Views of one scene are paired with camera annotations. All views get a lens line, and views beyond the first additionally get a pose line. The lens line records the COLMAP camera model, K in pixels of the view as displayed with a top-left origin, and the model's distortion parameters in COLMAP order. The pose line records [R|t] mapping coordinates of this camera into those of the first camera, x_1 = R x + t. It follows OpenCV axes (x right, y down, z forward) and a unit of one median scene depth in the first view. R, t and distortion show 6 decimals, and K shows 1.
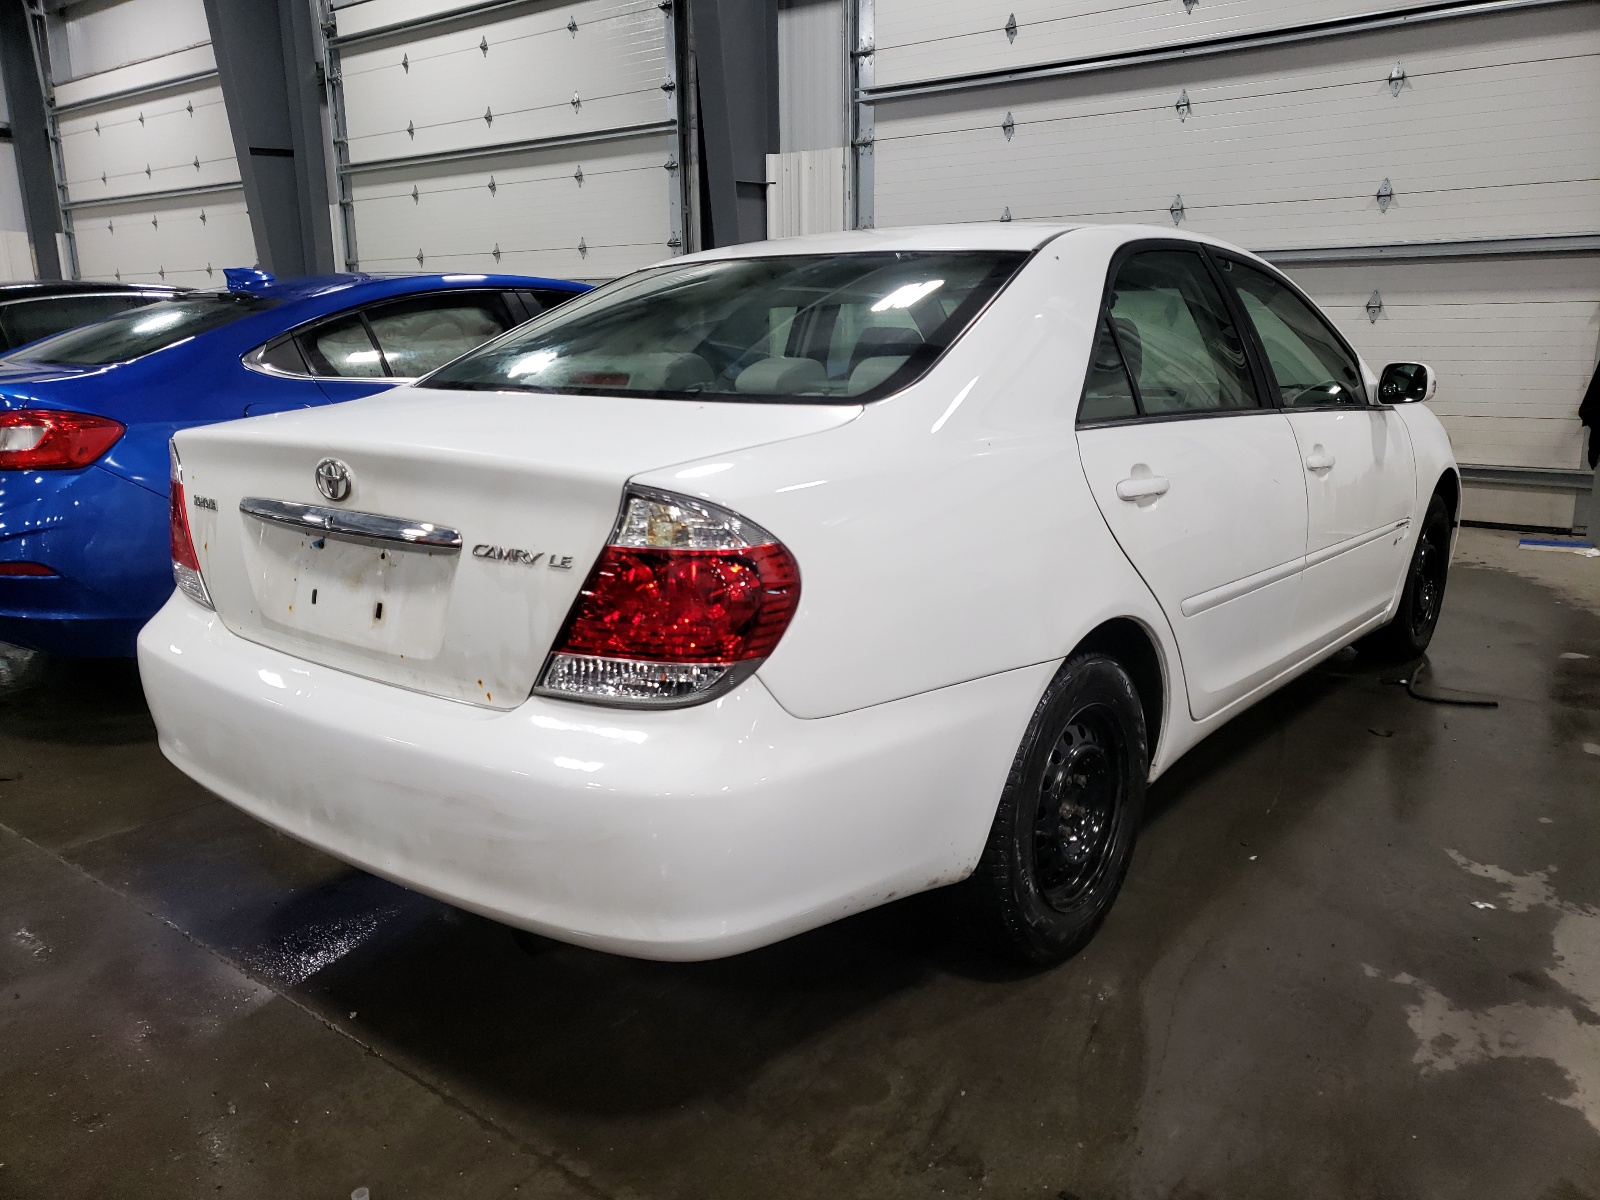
lens RADIAL K [[1199.1, 0, 800.0], [0, 1199.1, 600.0], [0, 0, 1]] dist [0.028404, 0.002846]
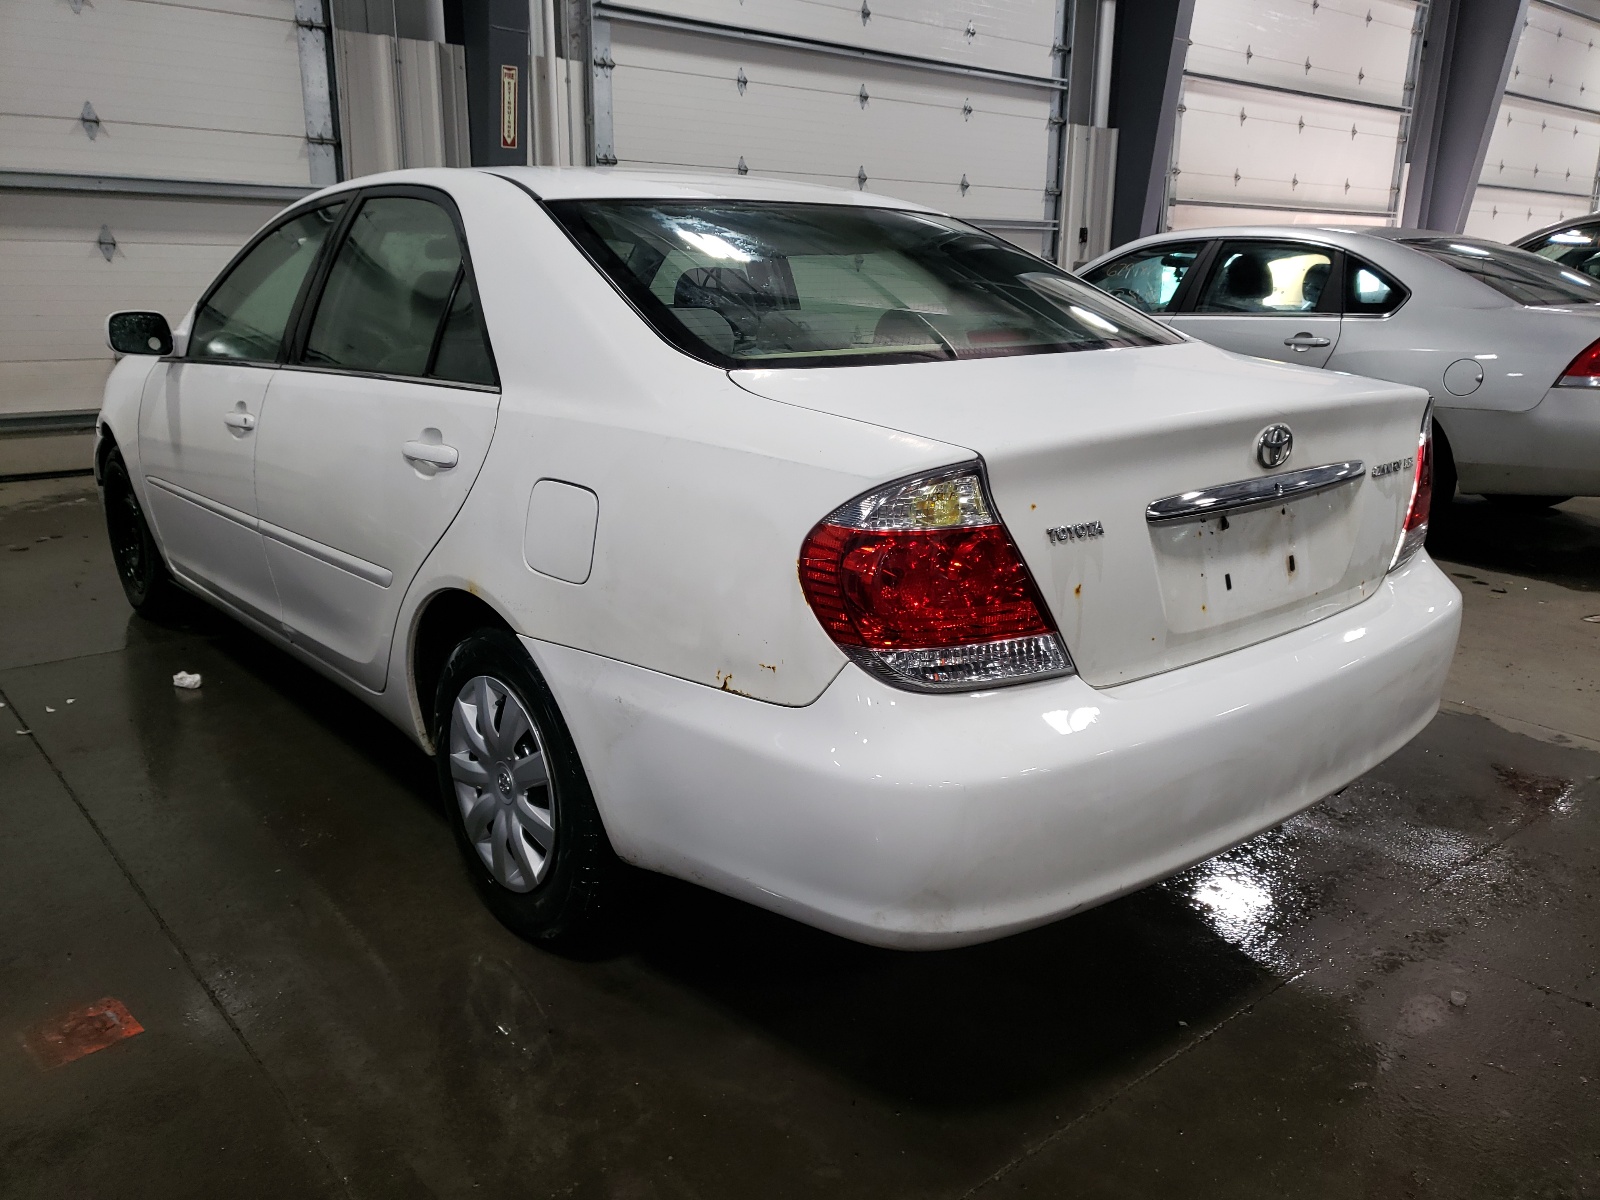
lens RADIAL K [[1240.2, 0, 800.0], [0, 1240.2, 600.0], [0, 0, 1]] dist [-0.001873, 0.001149]
pose [[0.202345, -0.247088, 0.947631, -1.178648], [0.202505, 0.957290, 0.206366, -0.215583], [-0.958148, 0.150143, 0.243740, 0.939576]]
